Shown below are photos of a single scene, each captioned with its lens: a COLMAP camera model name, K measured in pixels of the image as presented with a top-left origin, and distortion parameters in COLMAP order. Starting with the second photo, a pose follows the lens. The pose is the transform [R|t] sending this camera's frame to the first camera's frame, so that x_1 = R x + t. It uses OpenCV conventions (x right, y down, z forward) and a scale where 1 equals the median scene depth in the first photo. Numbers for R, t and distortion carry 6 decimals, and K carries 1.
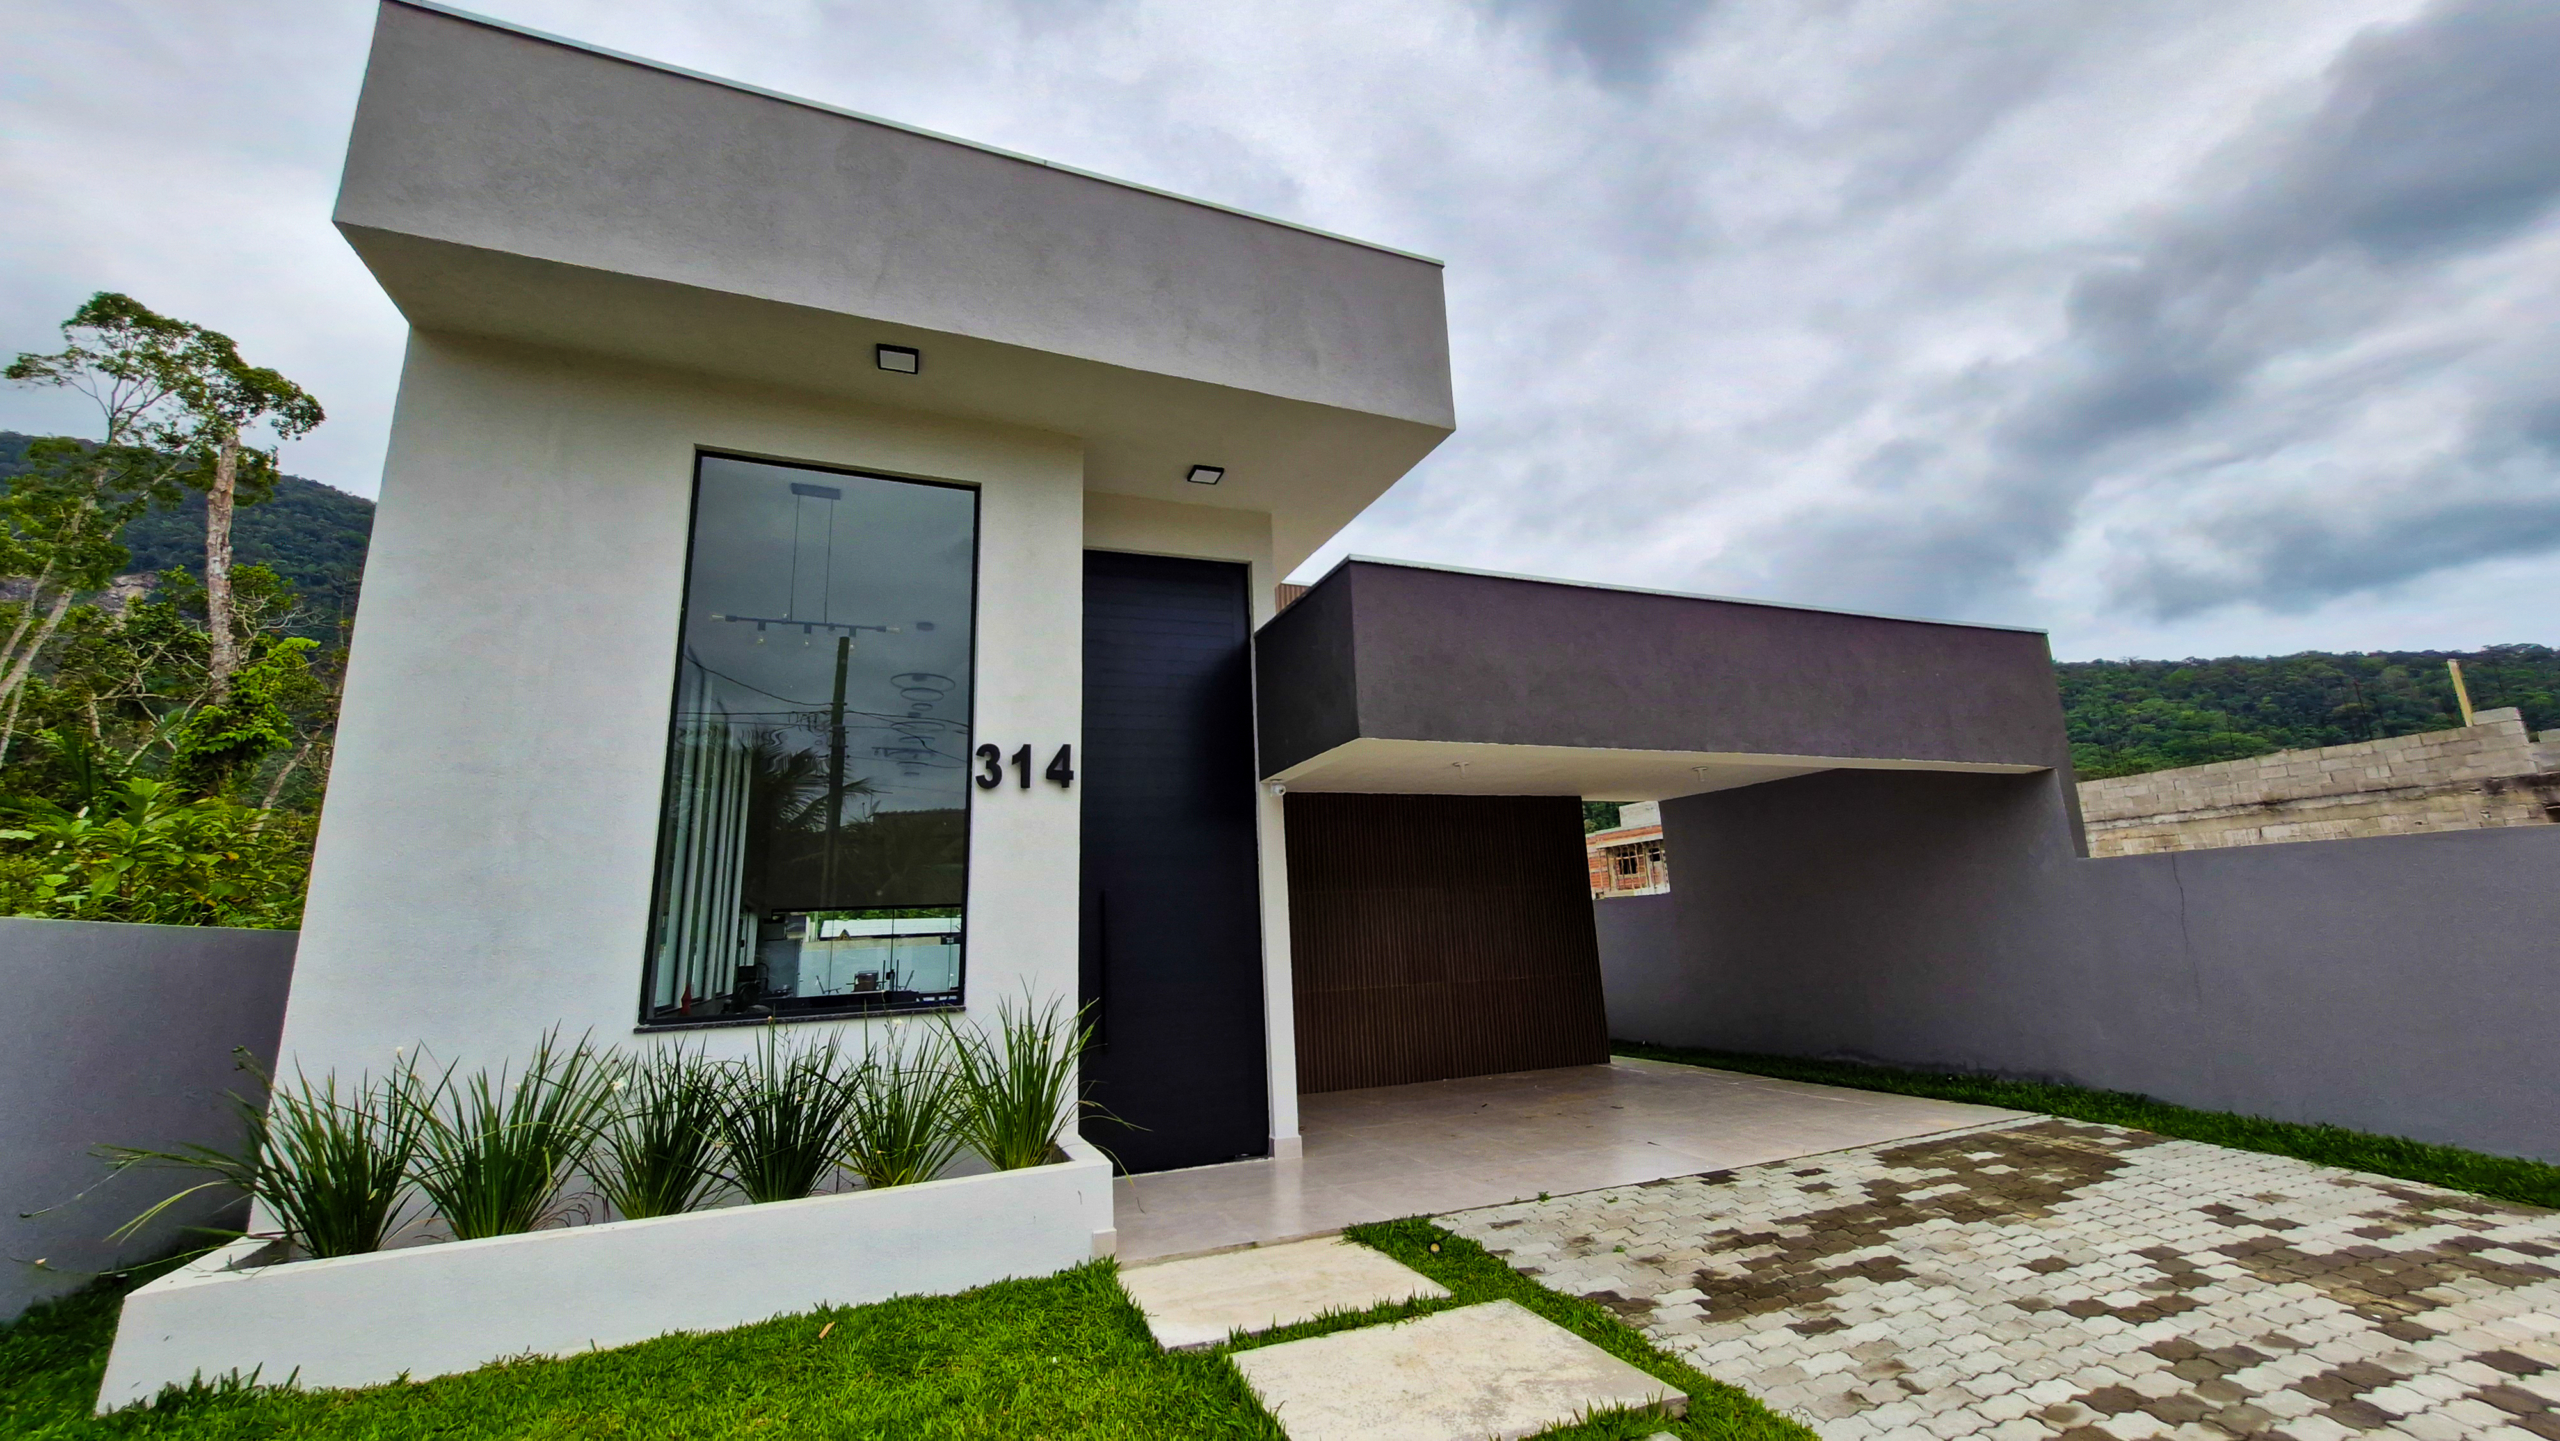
lens RADIAL K [[1013.8, 0, 1288.0], [0, 1013.8, 690.9], [0, 0, 1]] dist [-0.001810, 0.004442]
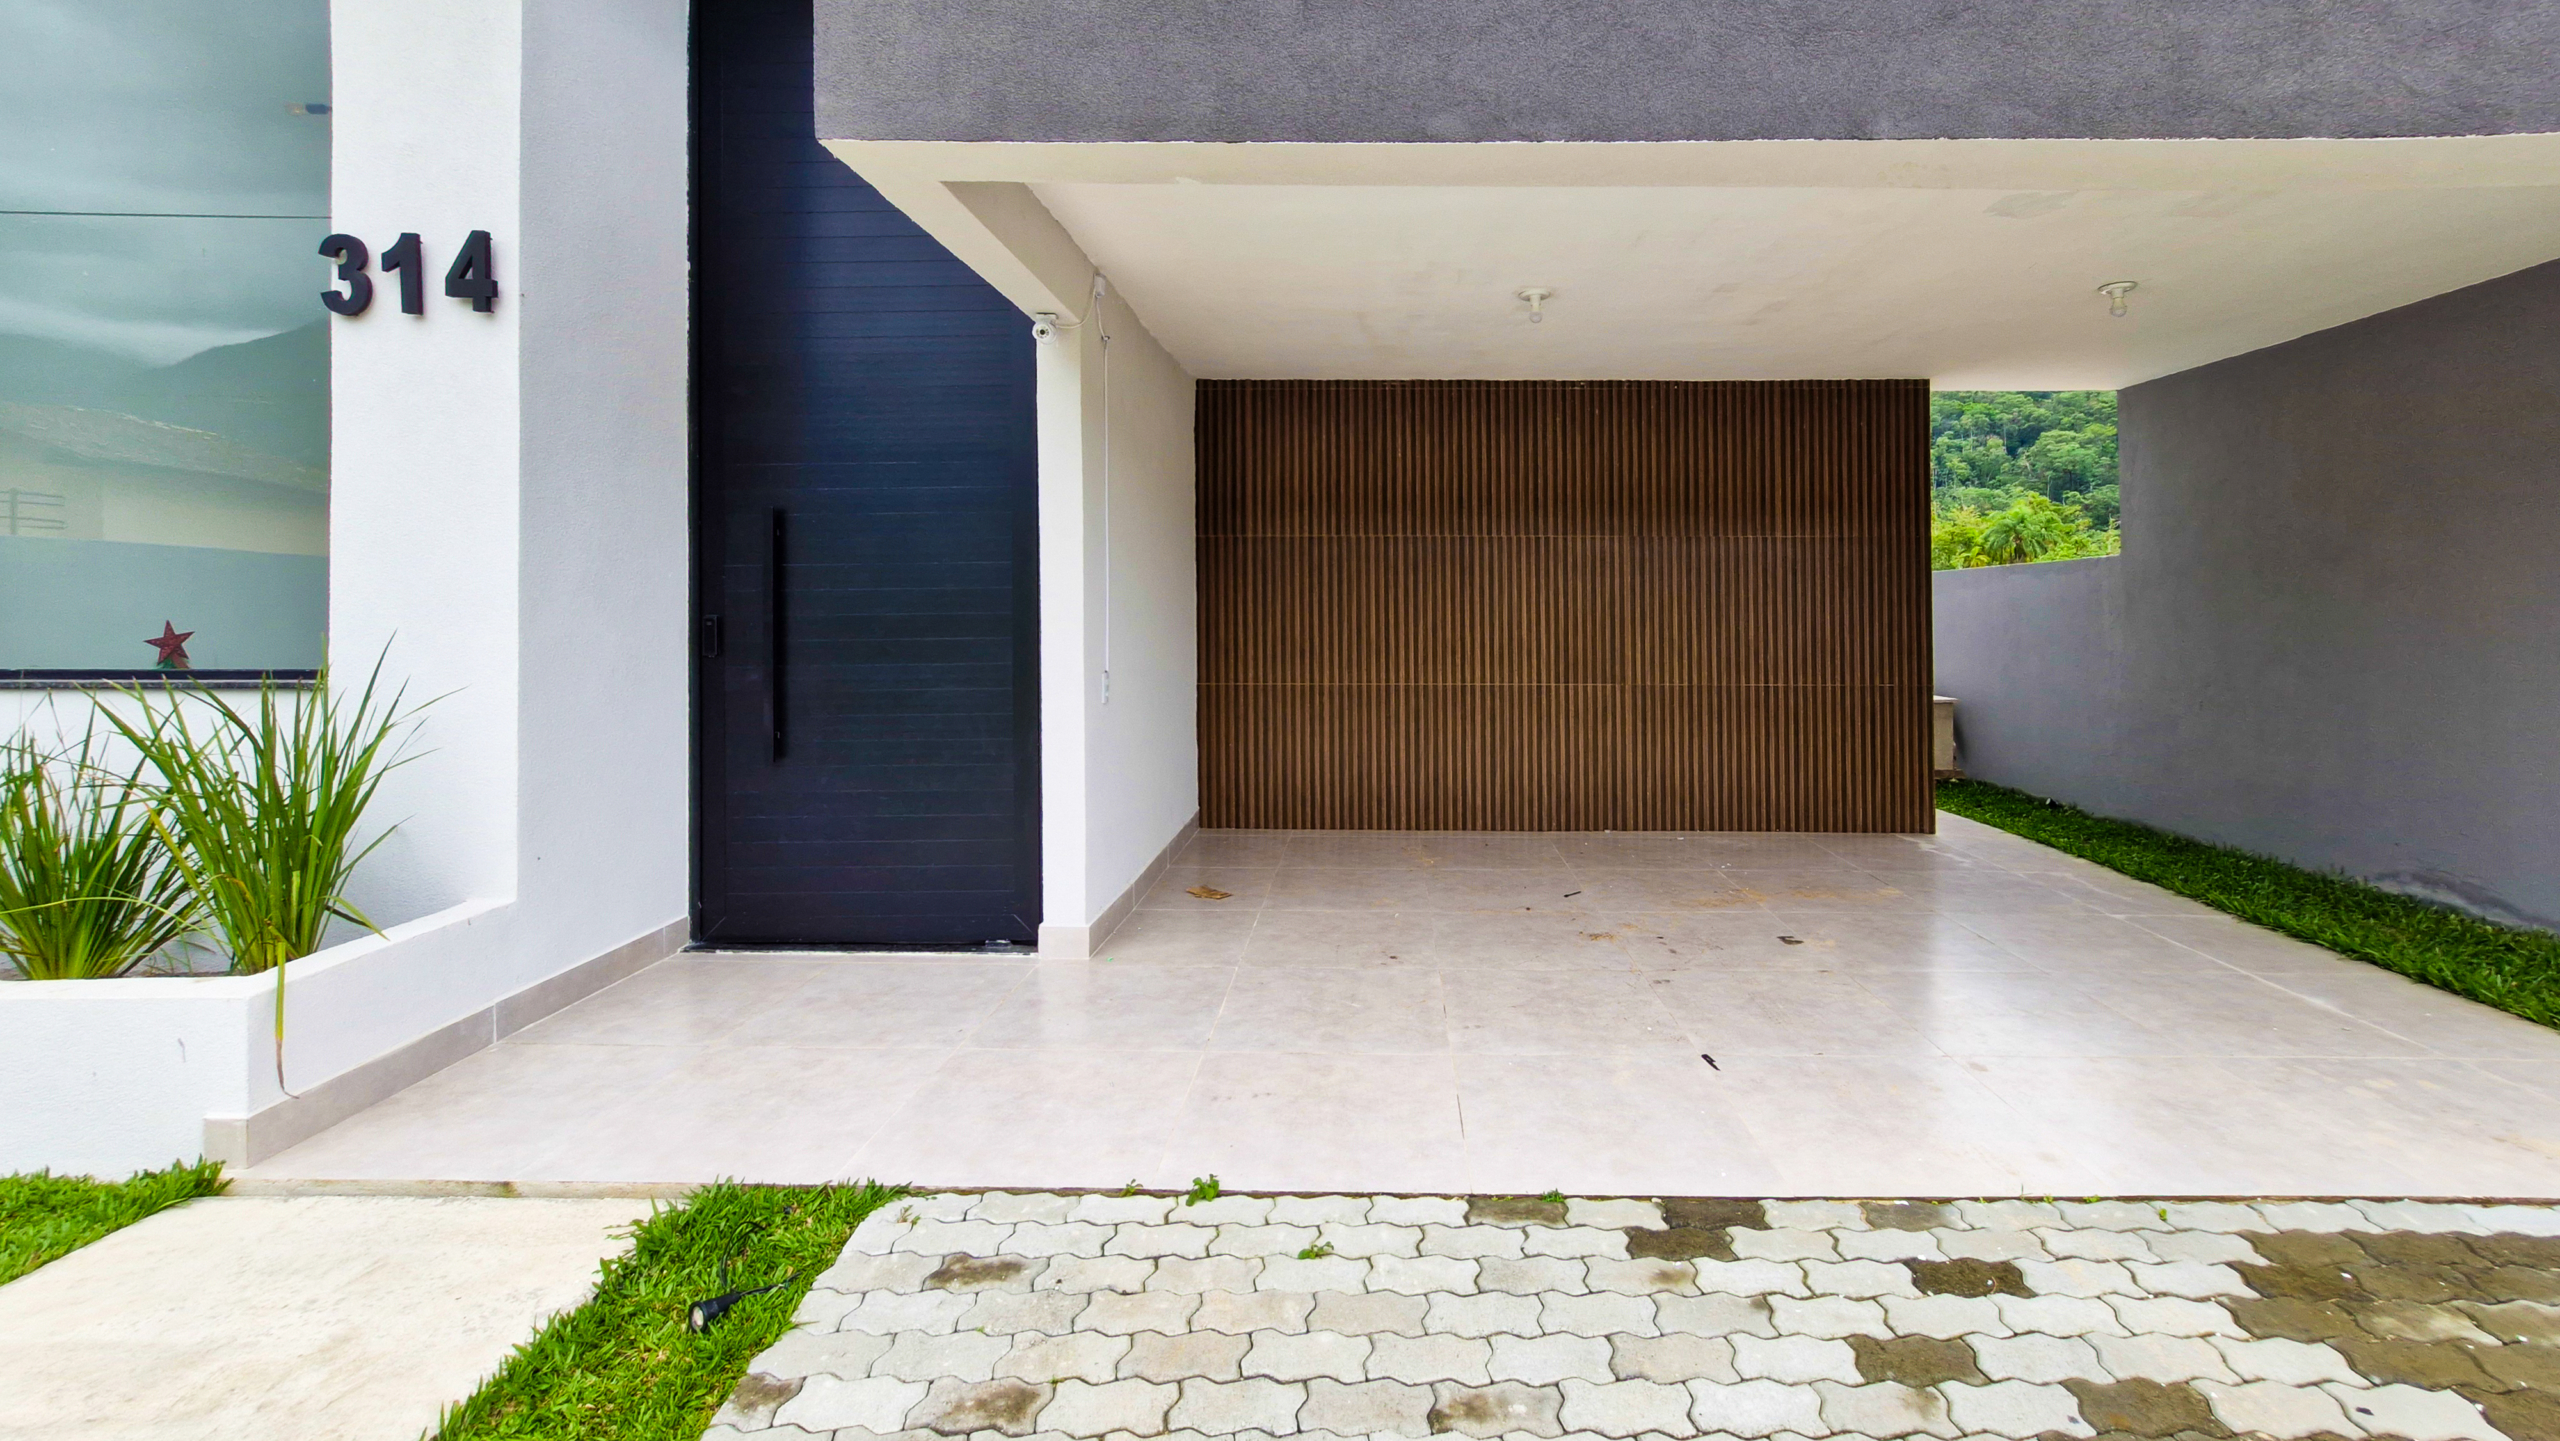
lens RADIAL K [[1067.1, 0, 1378.4], [0, 1067.1, 602.6], [0, 0, 1]] dist [0.002397, 0.000510]
pose [[0.921725, 0.036026, -0.386166, 0.476985], [0.055483, 0.973188, 0.223221, 0.154948], [0.383854, -0.227174, 0.895013, 0.664010]]
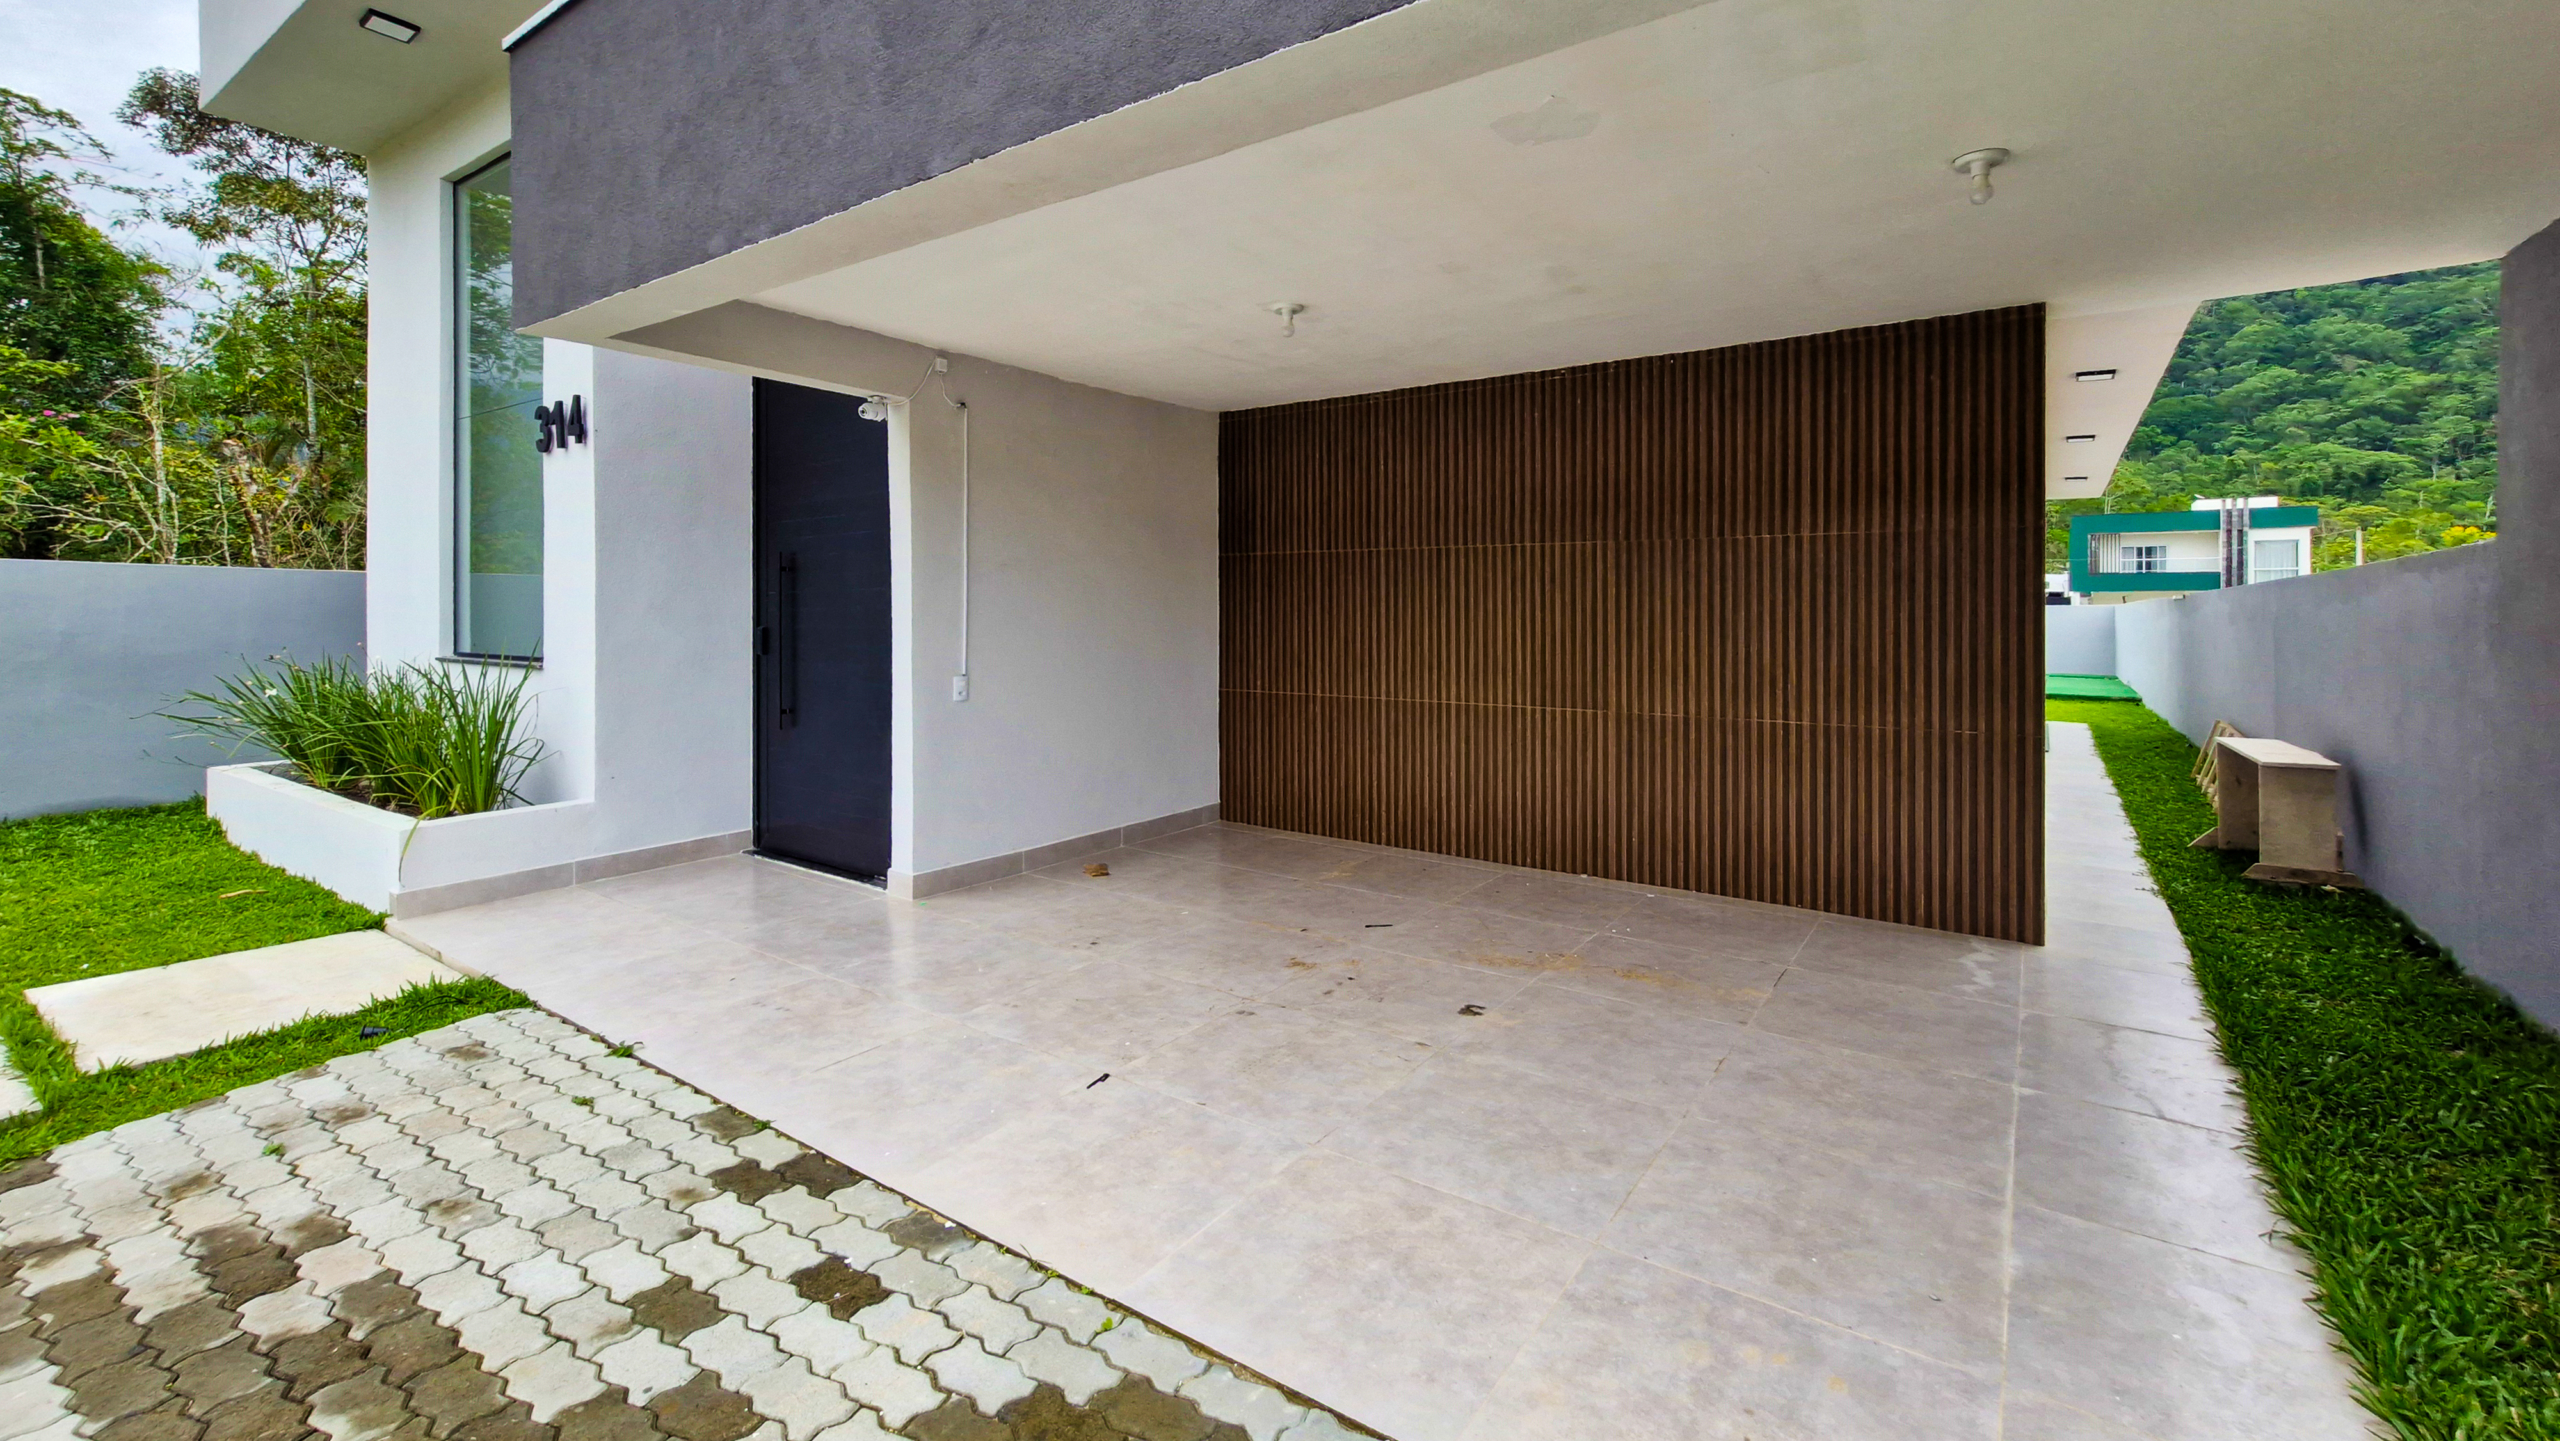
lens RADIAL K [[1062.7, 0, 1287.1], [0, 1062.7, 614.3], [0, 0, 1]] dist [0.002245, -0.000065]
pose [[0.538268, 0.041659, -0.841744, 0.954757], [0.174141, 0.971726, 0.159449, 0.211928], [0.824586, -0.232408, 0.515794, 1.031873]]
